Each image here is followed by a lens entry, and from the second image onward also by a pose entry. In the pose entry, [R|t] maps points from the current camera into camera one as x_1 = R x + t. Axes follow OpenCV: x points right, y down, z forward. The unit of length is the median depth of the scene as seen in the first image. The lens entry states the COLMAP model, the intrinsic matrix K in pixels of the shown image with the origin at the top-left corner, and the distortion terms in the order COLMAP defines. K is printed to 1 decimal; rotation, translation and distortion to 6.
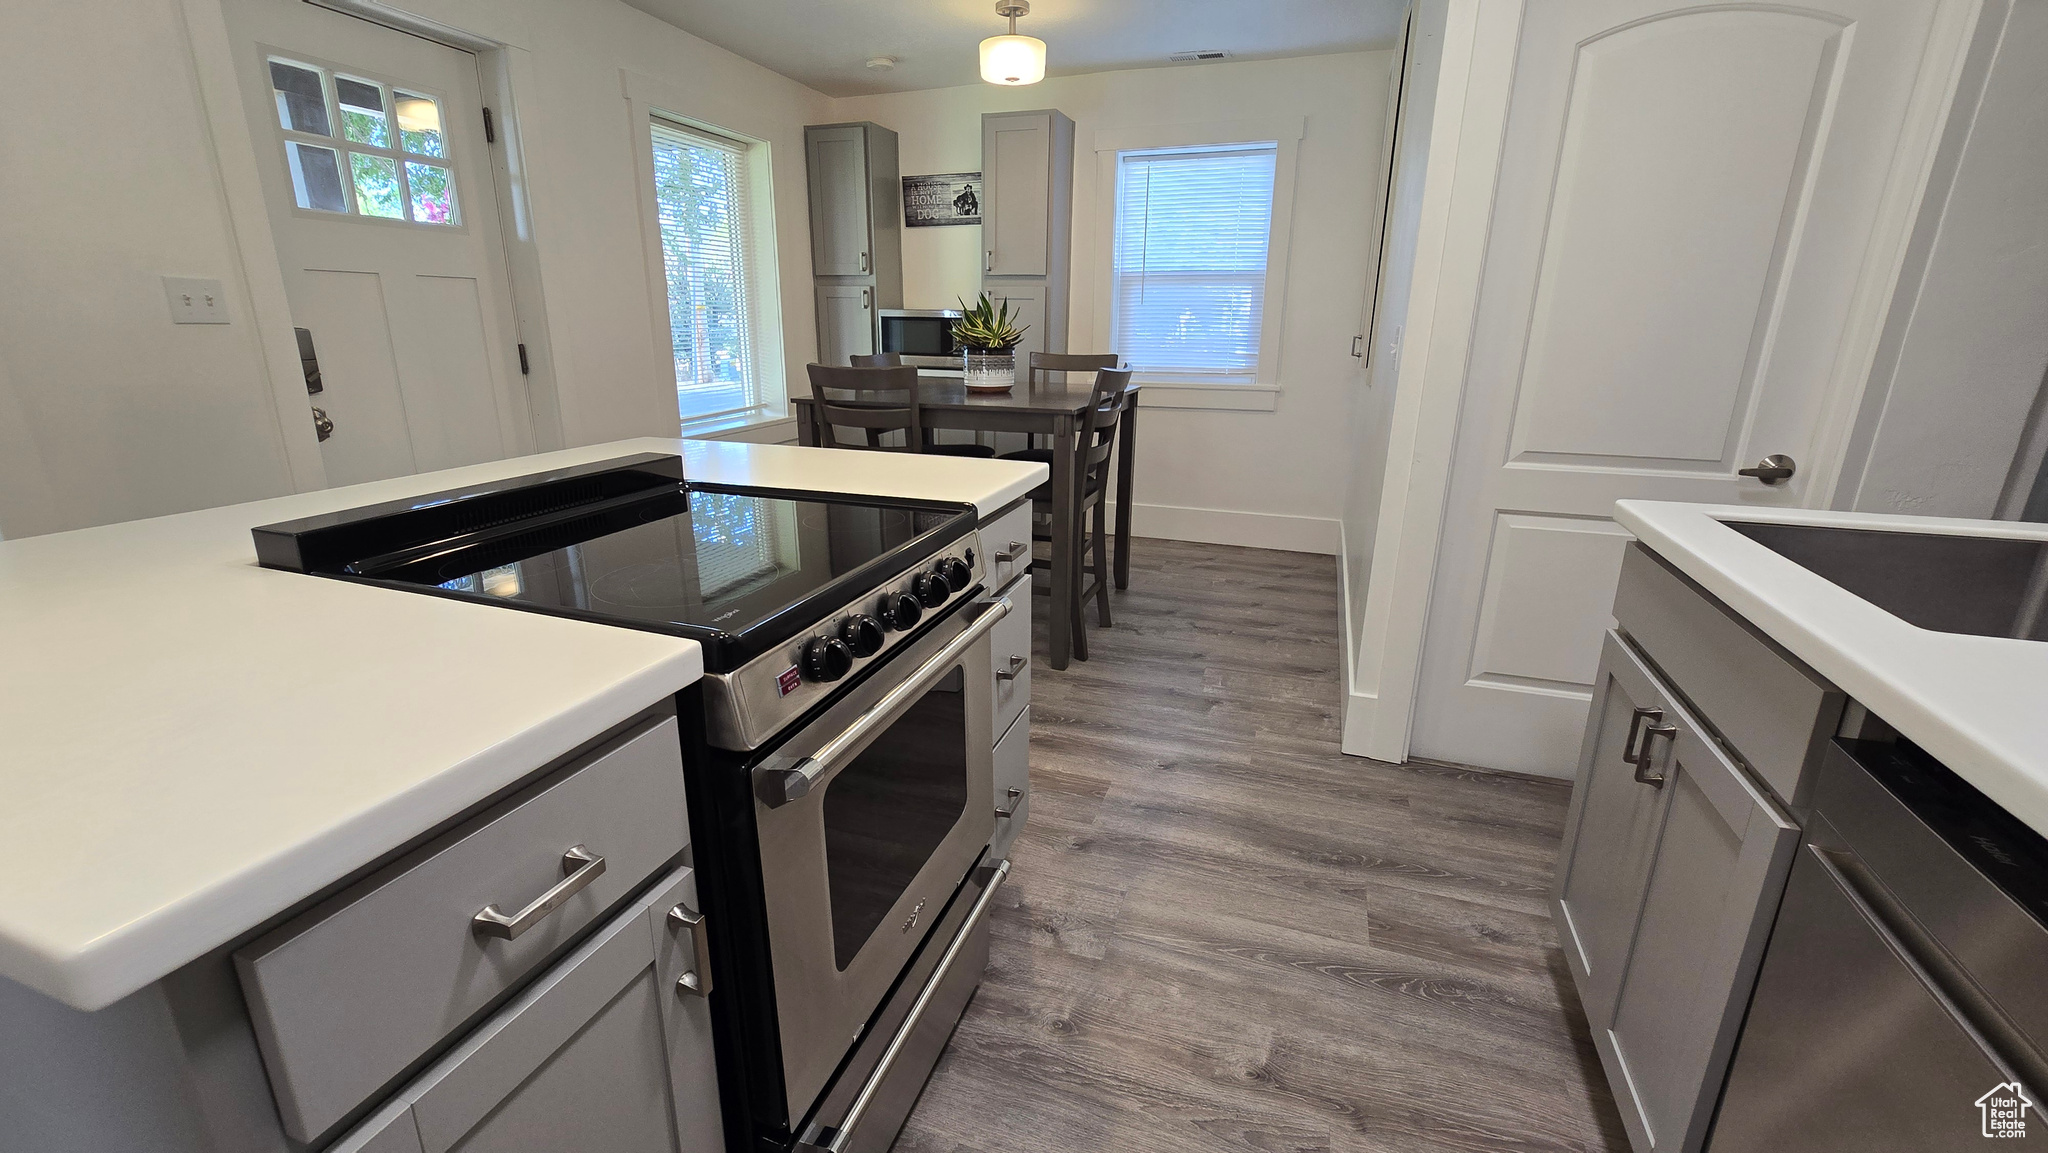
lens RADIAL K [[838.5, 0, 1017.6], [0, 838.5, 574.6], [0, 0, 1]] dist [-0.004346, 0.001079]
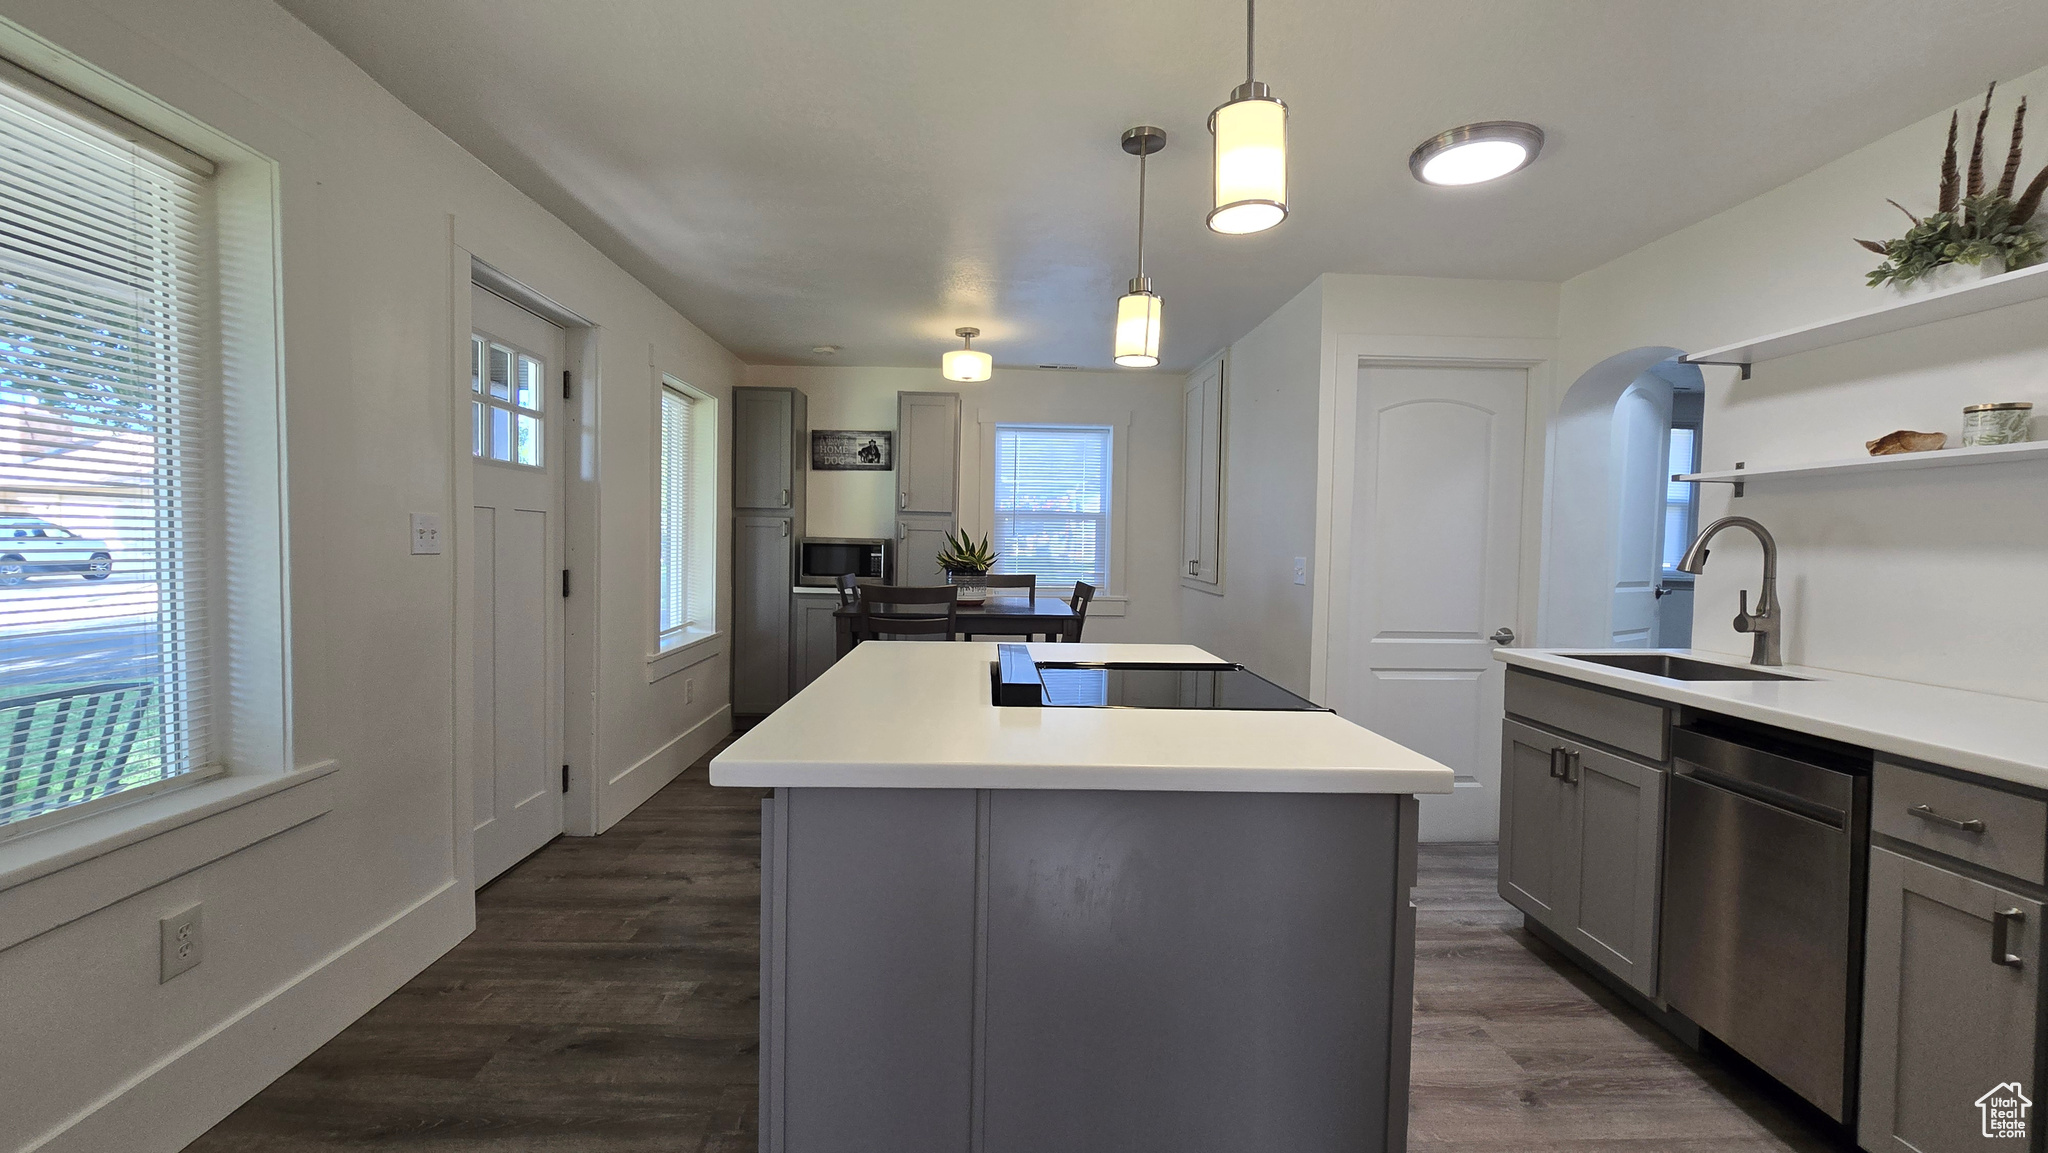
lens RADIAL K [[838.5, 0, 1014.5], [0, 838.5, 573.2], [0, 0, 1]] dist [-0.004346, 0.001079]
pose [[0.929915, -0.006480, 0.367716, -0.436670], [0.098920, 0.967406, -0.233109, 0.035568], [-0.354220, 0.253146, 0.900247, -0.164578]]
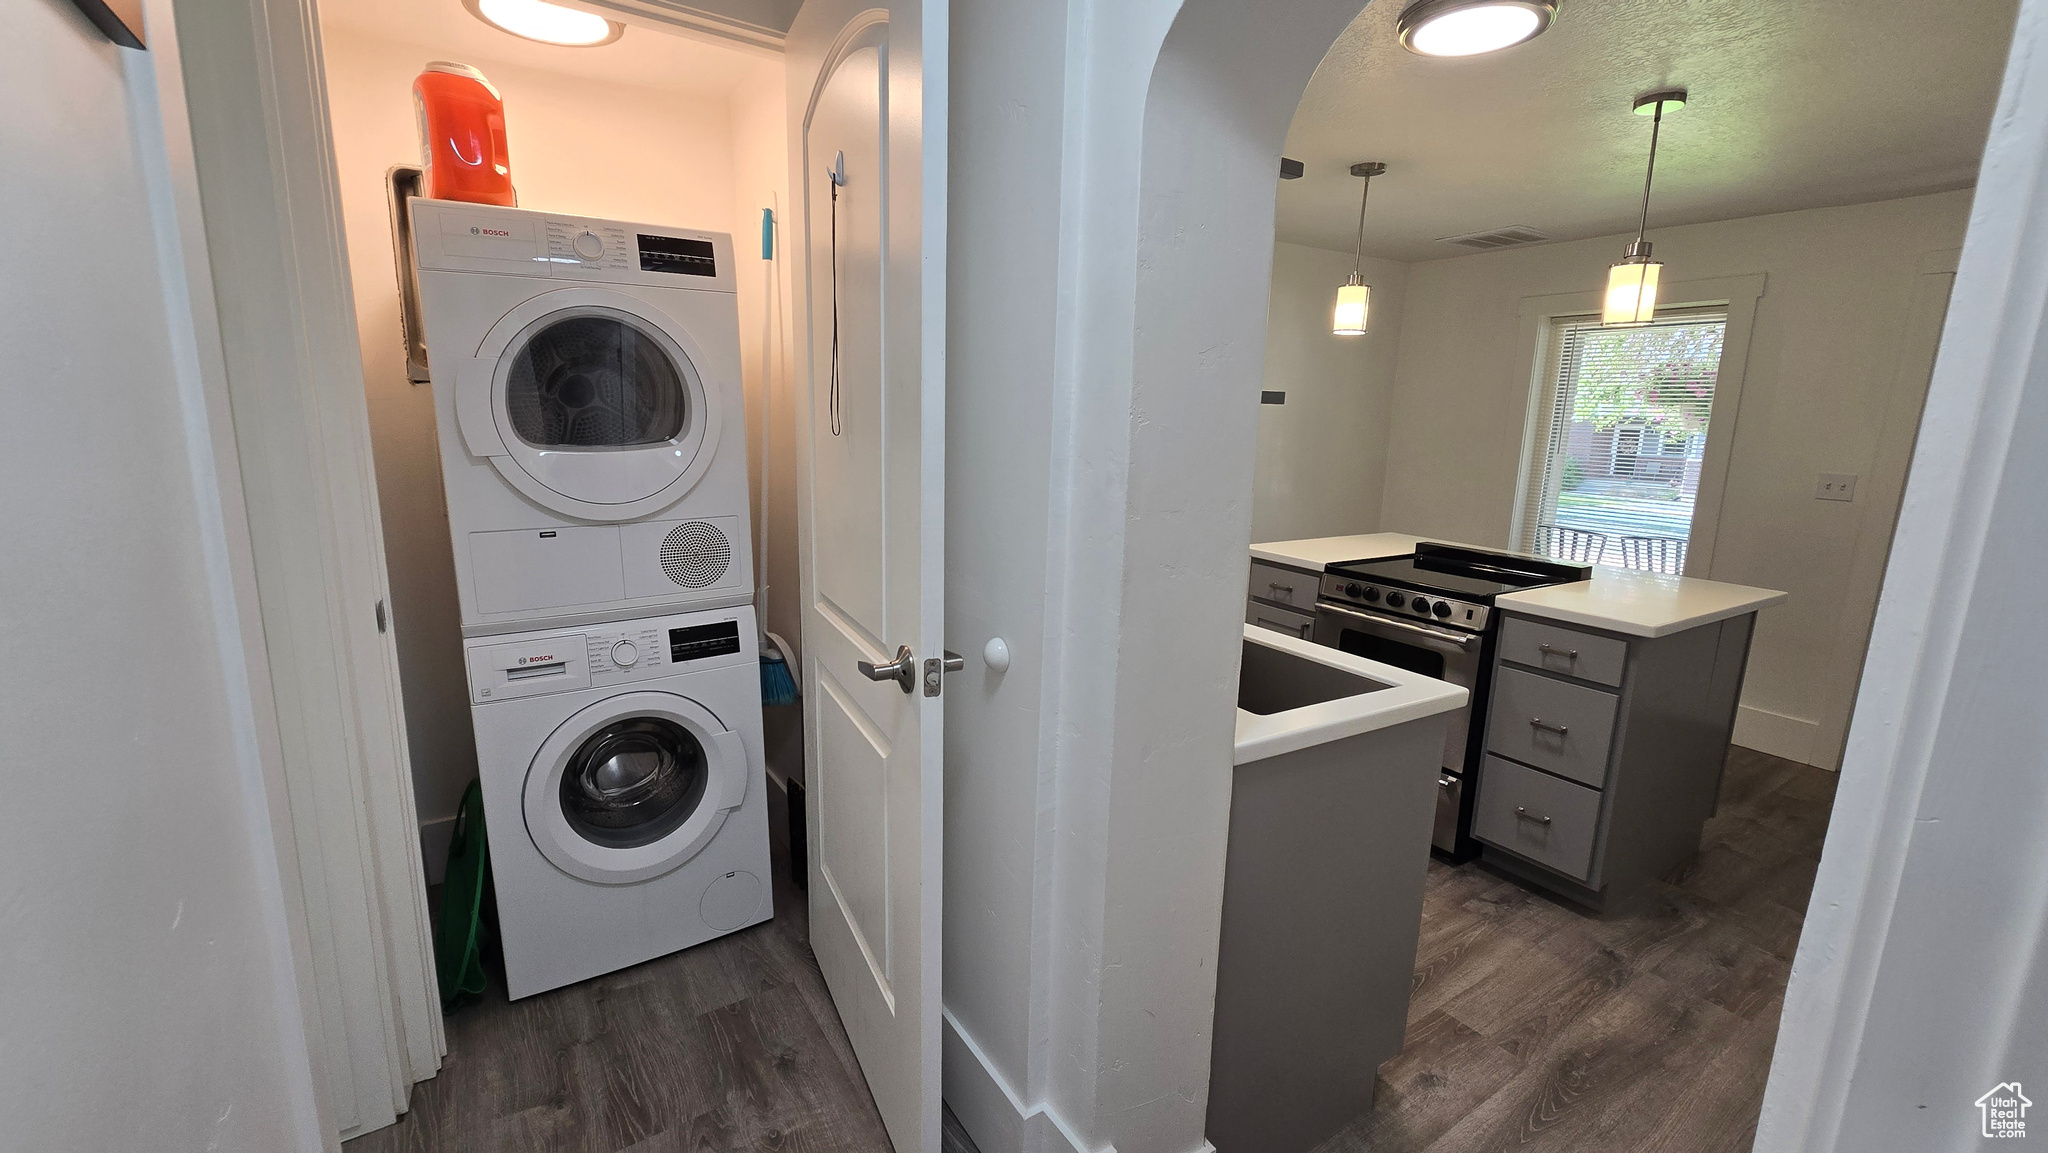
lens RADIAL K [[838.5, 0, 1018.5], [0, 838.5, 579.1], [0, 0, 1]] dist [-0.004346, 0.001079]
pose [[-0.606804, 0.131033, -0.783977, 0.875794], [-0.260056, 0.899306, 0.351594, -0.211970], [0.751106, 0.417227, -0.511627, 0.462367]]
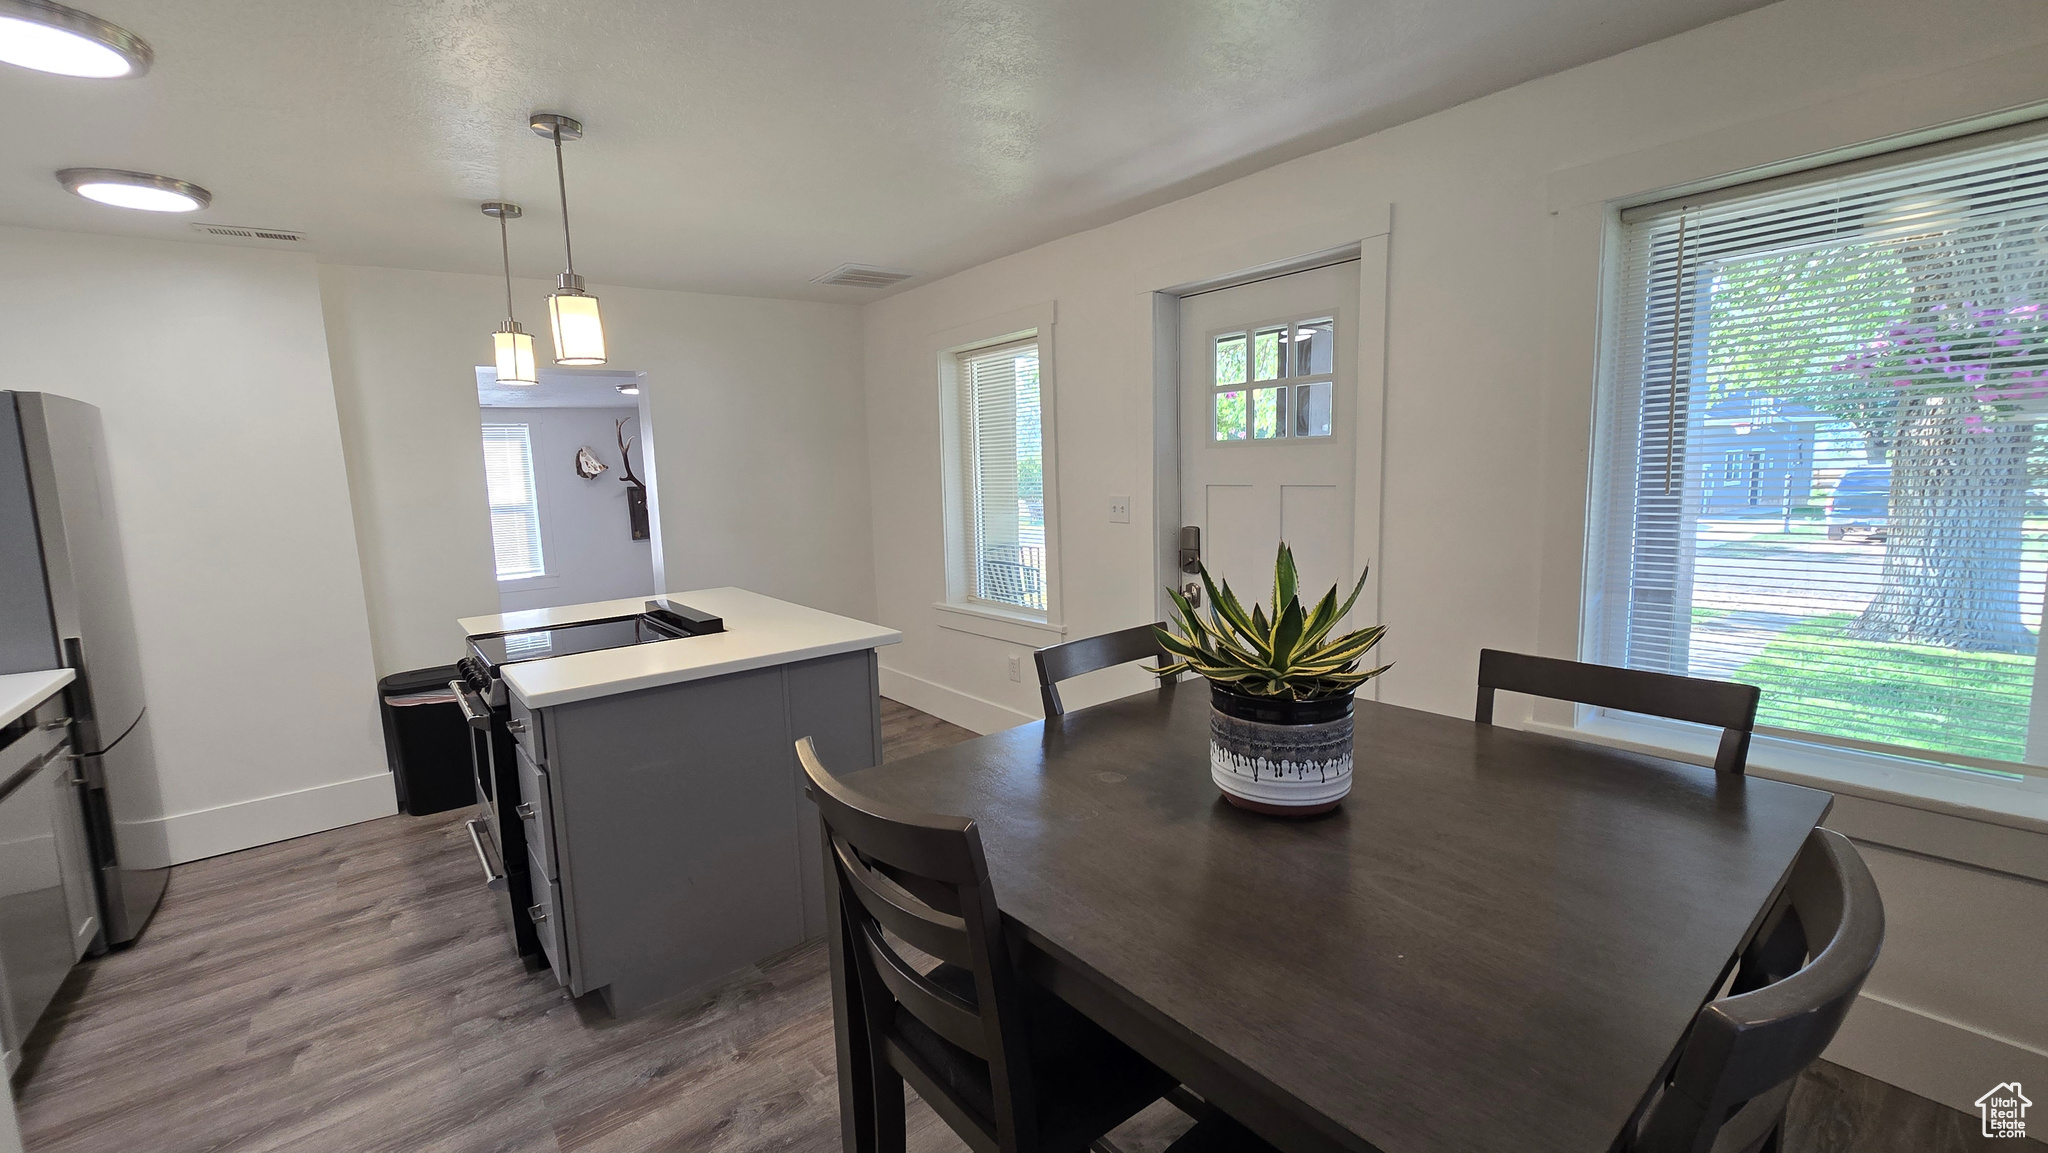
lens RADIAL K [[838.5, 0, 1013.9], [0, 838.5, 569.5], [0, 0, 1]] dist [-0.004346, 0.001079]
pose [[-0.524061, 0.114678, -0.843925, 0.339786], [-0.216827, 0.940279, 0.262416, -0.392958], [0.823618, 0.320507, -0.467899, 1.071258]]
